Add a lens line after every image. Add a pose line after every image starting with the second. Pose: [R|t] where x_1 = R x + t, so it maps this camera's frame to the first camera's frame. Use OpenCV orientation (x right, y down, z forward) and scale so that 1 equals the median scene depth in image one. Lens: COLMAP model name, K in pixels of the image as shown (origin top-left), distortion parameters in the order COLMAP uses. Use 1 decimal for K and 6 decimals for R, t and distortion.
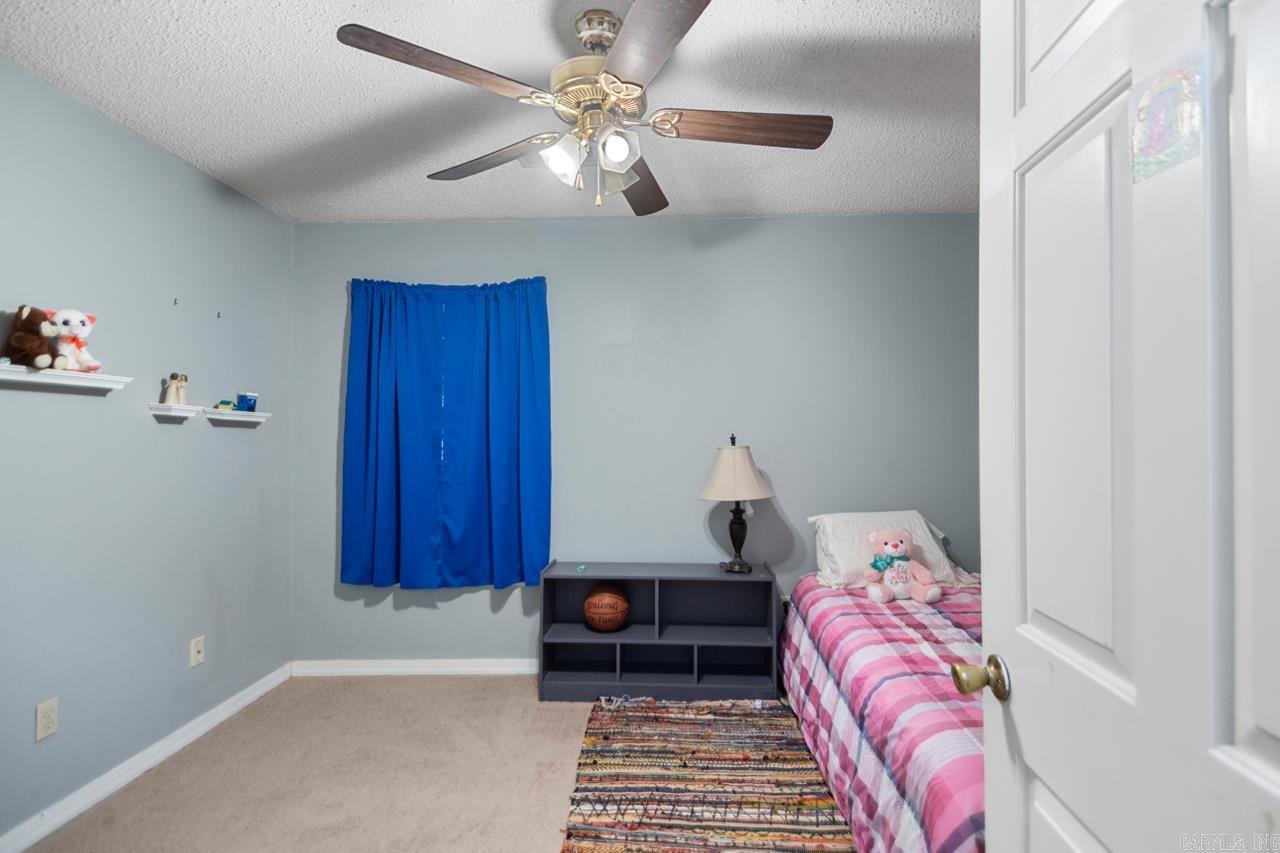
lens RADIAL K [[589.7, 0, 653.6], [0, 589.7, 421.7], [0, 0, 1]] dist [0.003439, -0.011186]
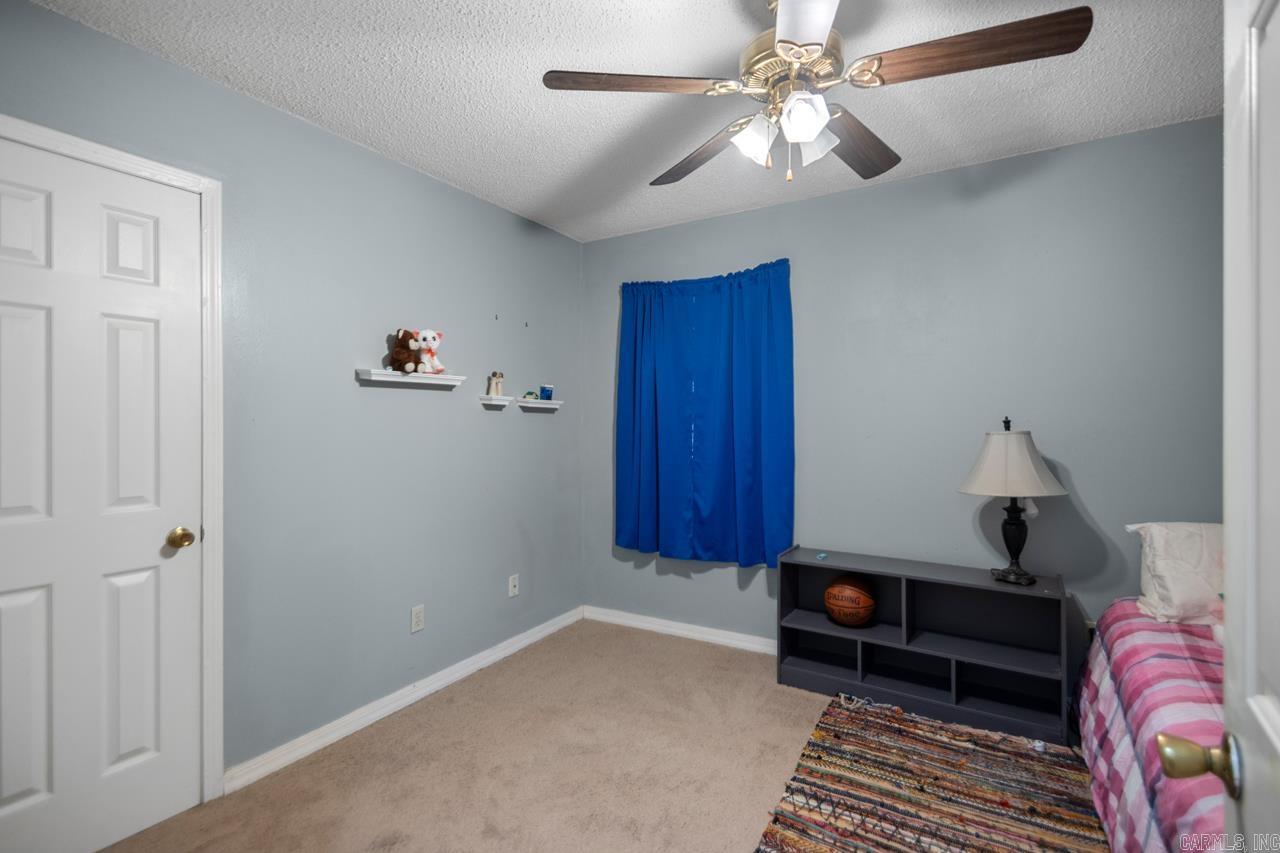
lens RADIAL K [[589.7, 0, 649.1], [0, 589.7, 413.5], [0, 0, 1]] dist [0.003439, -0.011186]
pose [[0.865223, -0.005934, -0.501352, 0.126471], [0.012605, 0.999871, 0.009919, 0.001957], [0.501229, -0.014901, 0.865186, 0.029172]]
